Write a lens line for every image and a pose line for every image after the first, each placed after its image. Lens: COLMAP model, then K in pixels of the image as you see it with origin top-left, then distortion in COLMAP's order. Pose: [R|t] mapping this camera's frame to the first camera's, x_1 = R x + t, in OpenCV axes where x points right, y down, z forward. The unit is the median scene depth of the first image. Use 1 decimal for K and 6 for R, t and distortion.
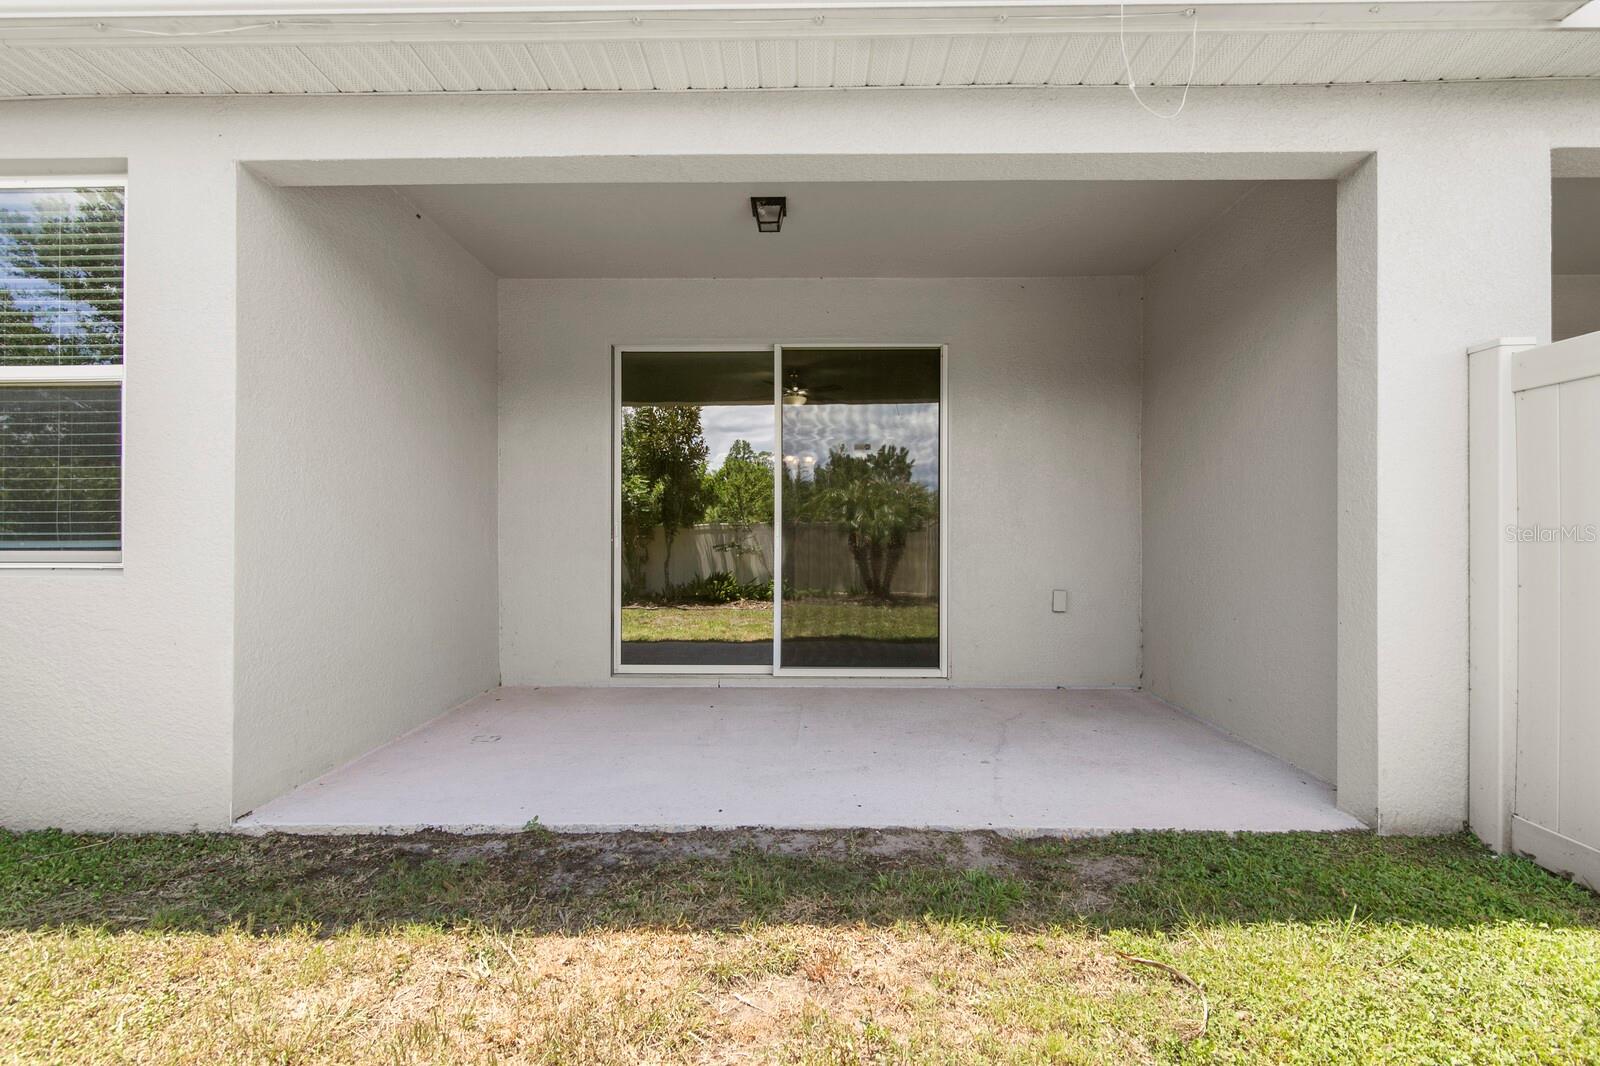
lens RADIAL K [[735.6, 0, 796.4], [0, 735.6, 545.1], [0, 0, 1]] dist [0.005219, -0.003537]
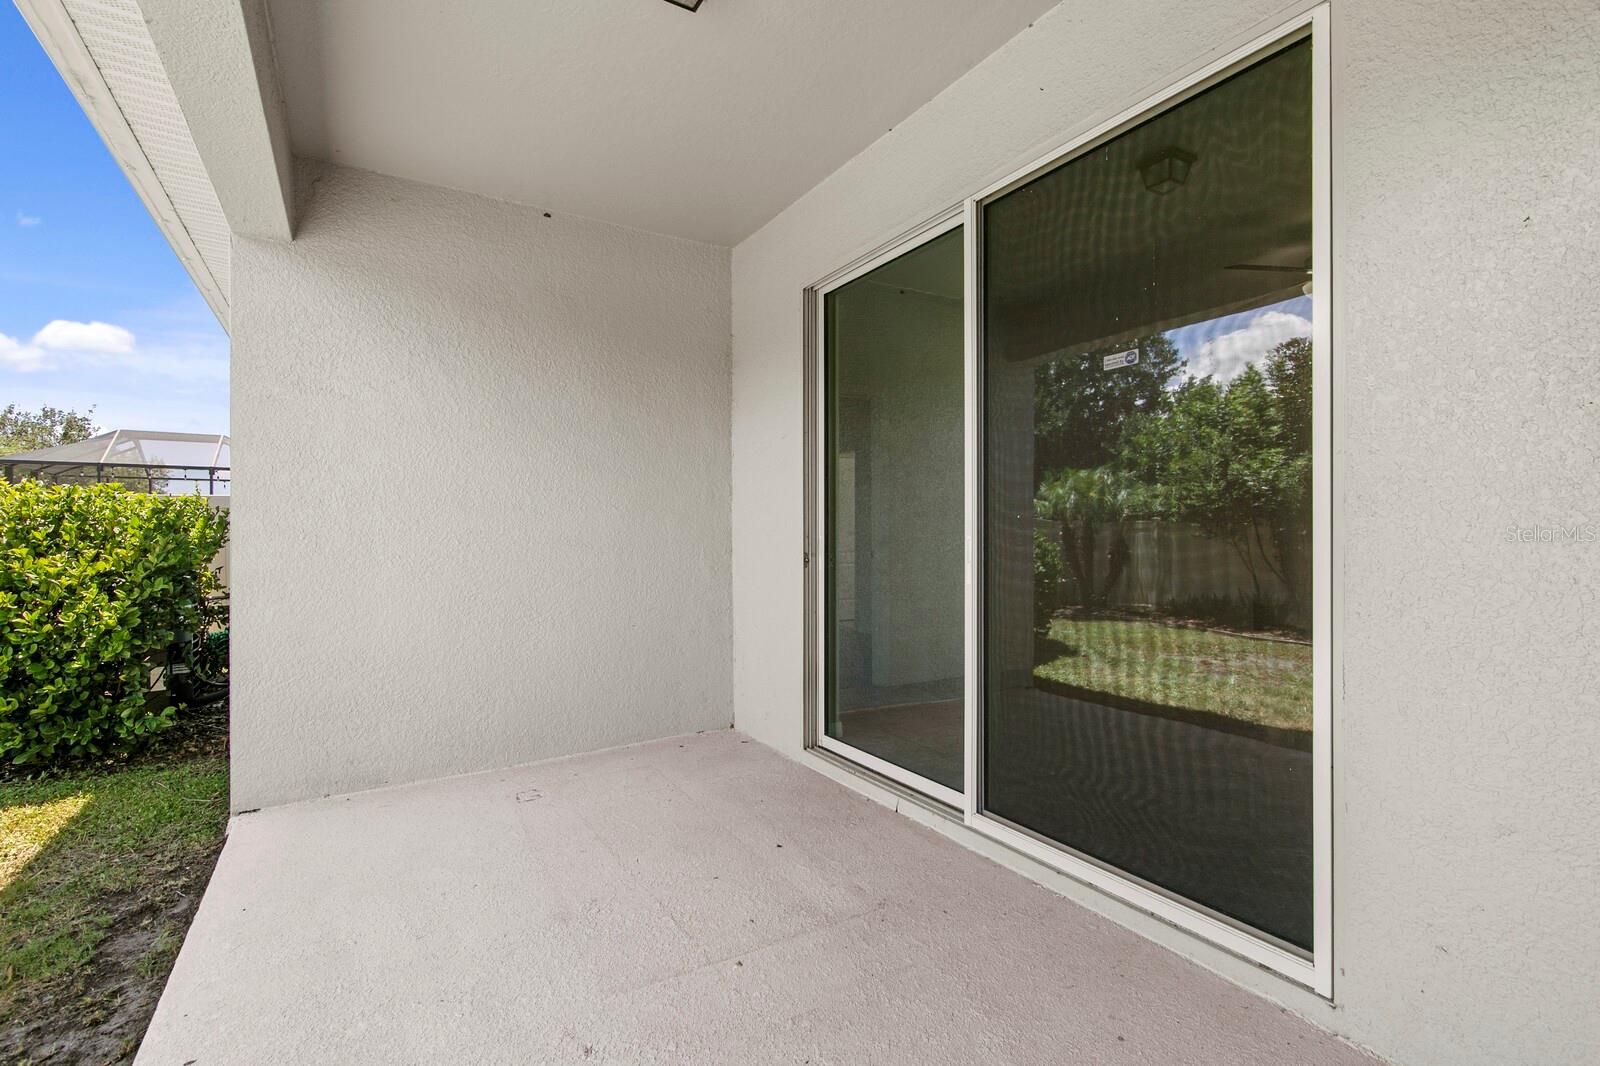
lens RADIAL K [[735.6, 0, 796.4], [0, 735.6, 545.1], [0, 0, 1]] dist [0.005219, -0.003537]
pose [[0.531918, 0.007306, -0.846764, 0.358336], [0.001173, 0.999955, 0.009365, -0.029092], [0.846795, -0.005974, 0.531886, 0.611861]]
